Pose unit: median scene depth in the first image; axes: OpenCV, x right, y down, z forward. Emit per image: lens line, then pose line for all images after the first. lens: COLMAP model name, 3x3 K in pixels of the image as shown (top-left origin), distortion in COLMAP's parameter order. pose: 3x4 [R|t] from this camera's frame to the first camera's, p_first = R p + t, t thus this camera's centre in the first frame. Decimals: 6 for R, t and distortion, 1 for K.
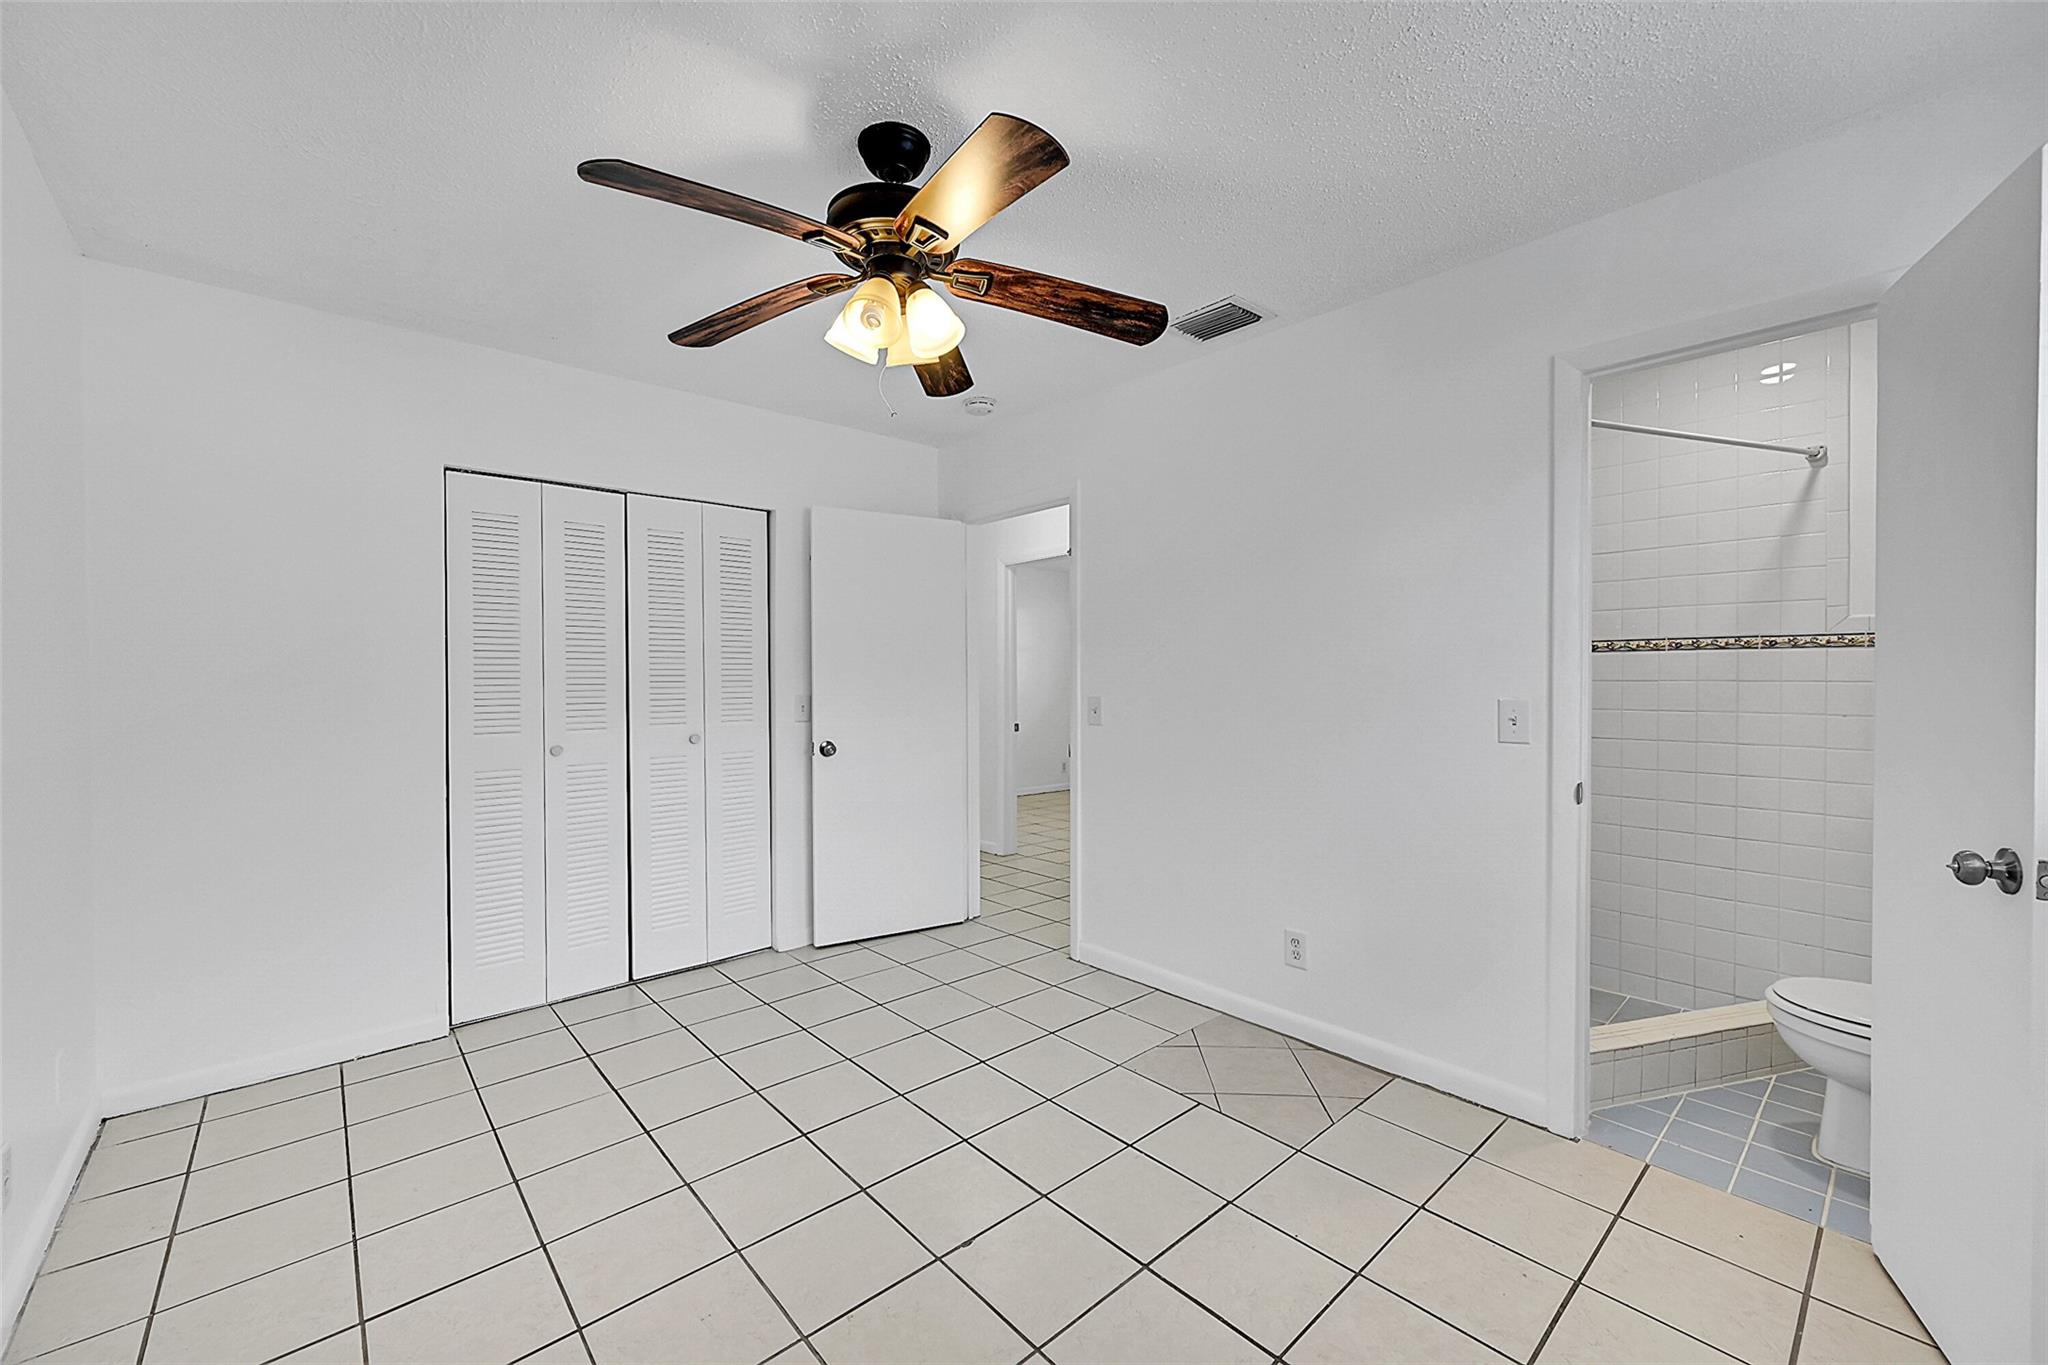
lens RADIAL K [[807.1, 0, 1023.1], [0, 807.1, 677.2], [0, 0, 1]] dist [0.001265, 0.000817]
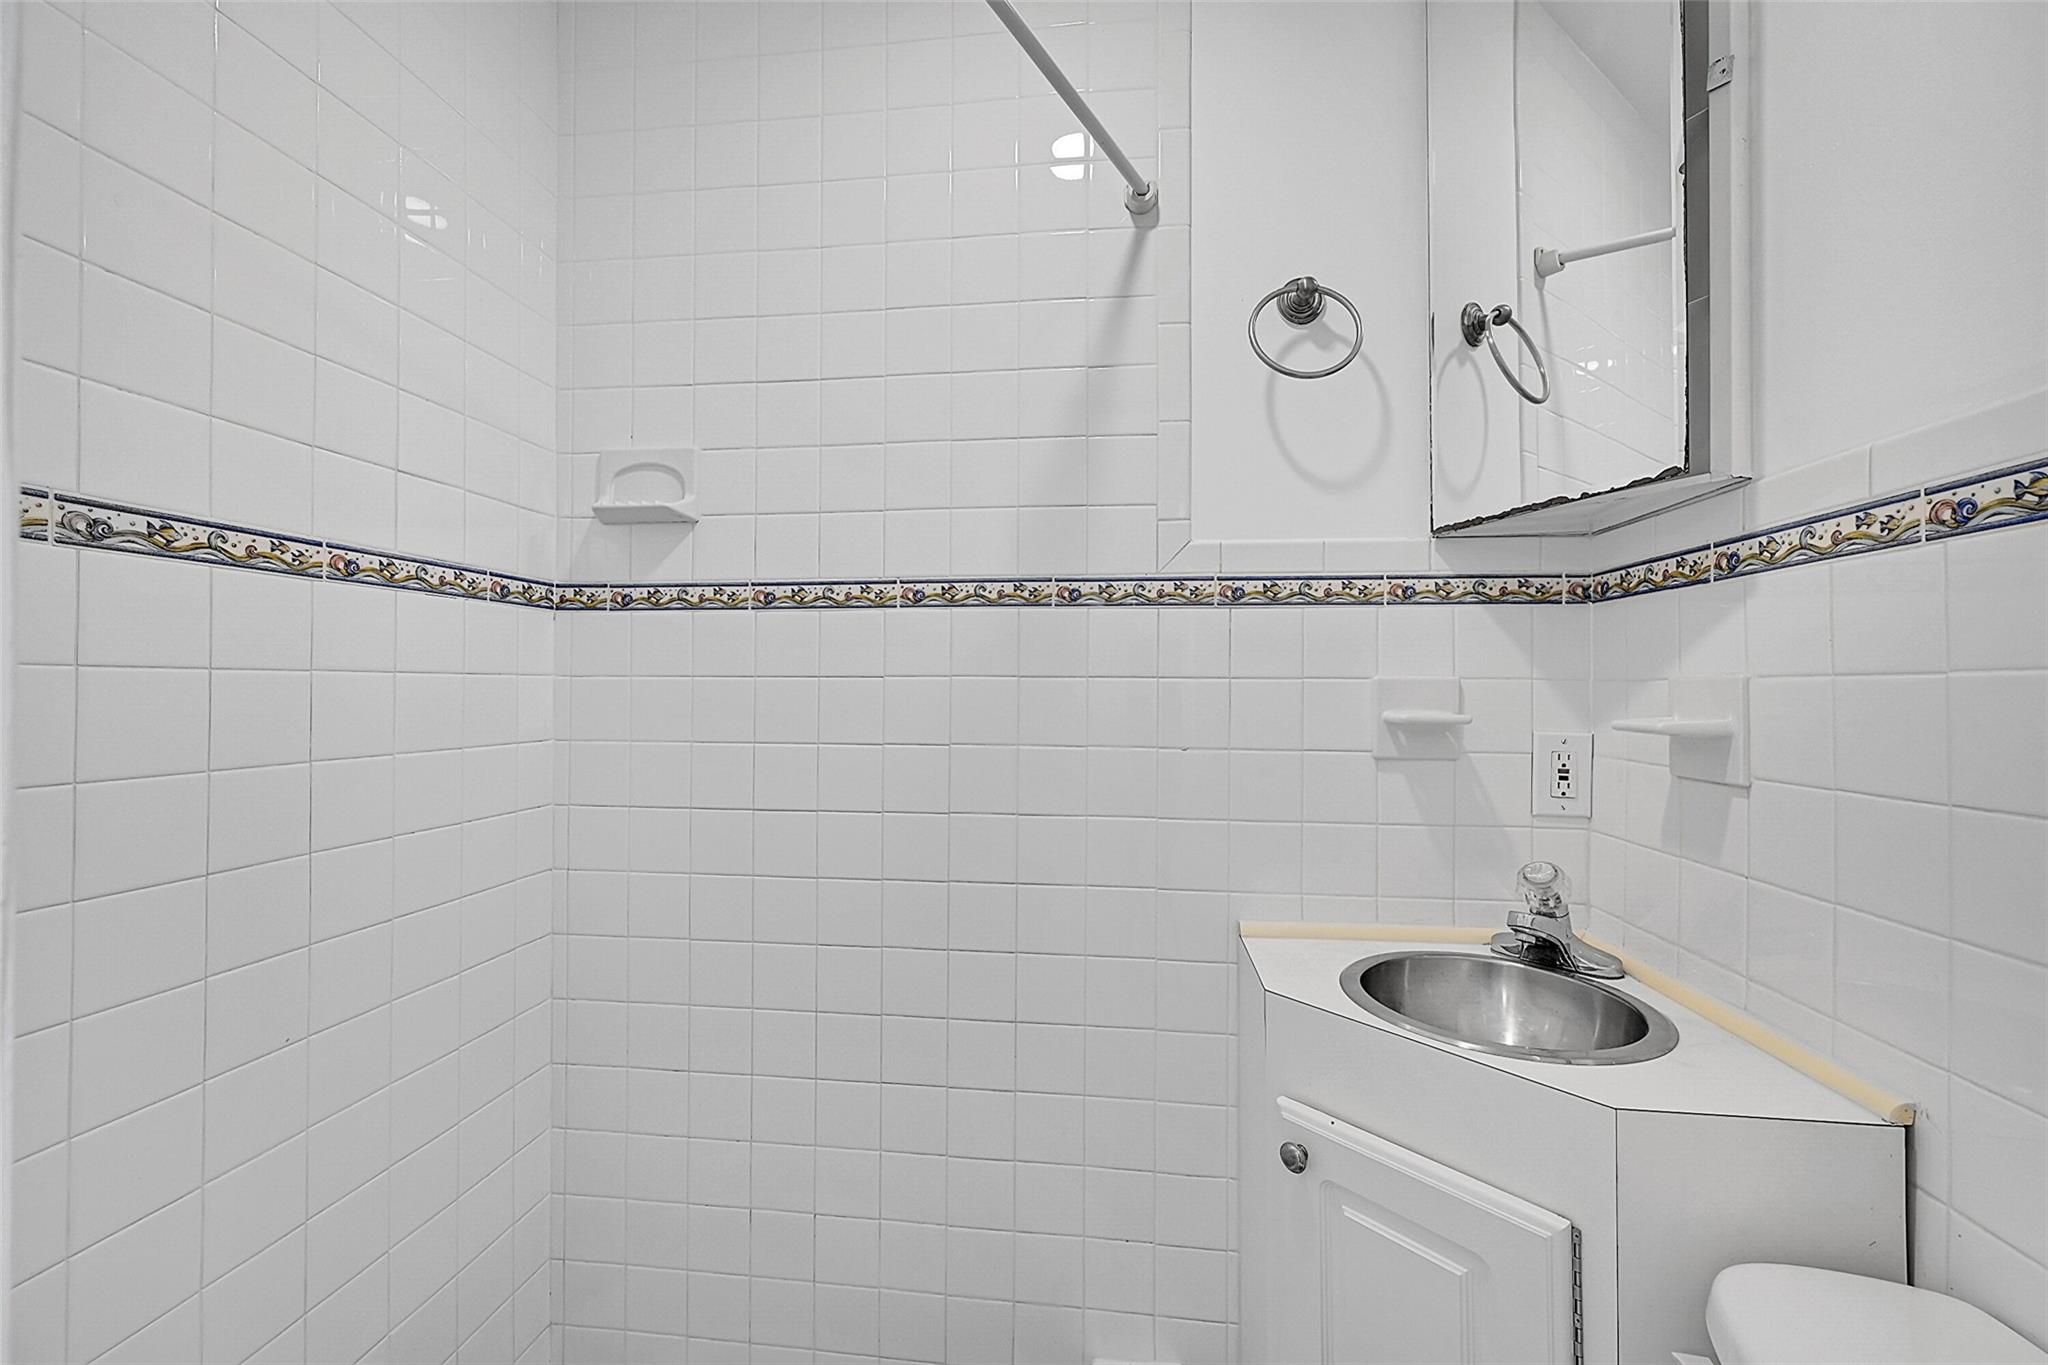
lens RADIAL K [[807.1, 0, 1022.5], [0, 807.1, 681.0], [0, 0, 1]] dist [0.001265, 0.000817]
pose [[0.751598, 0.008626, 0.659565, 0.214790], [-0.003220, 0.999951, -0.009408, 0.004177], [-0.659613, 0.004947, 0.751589, 0.240628]]
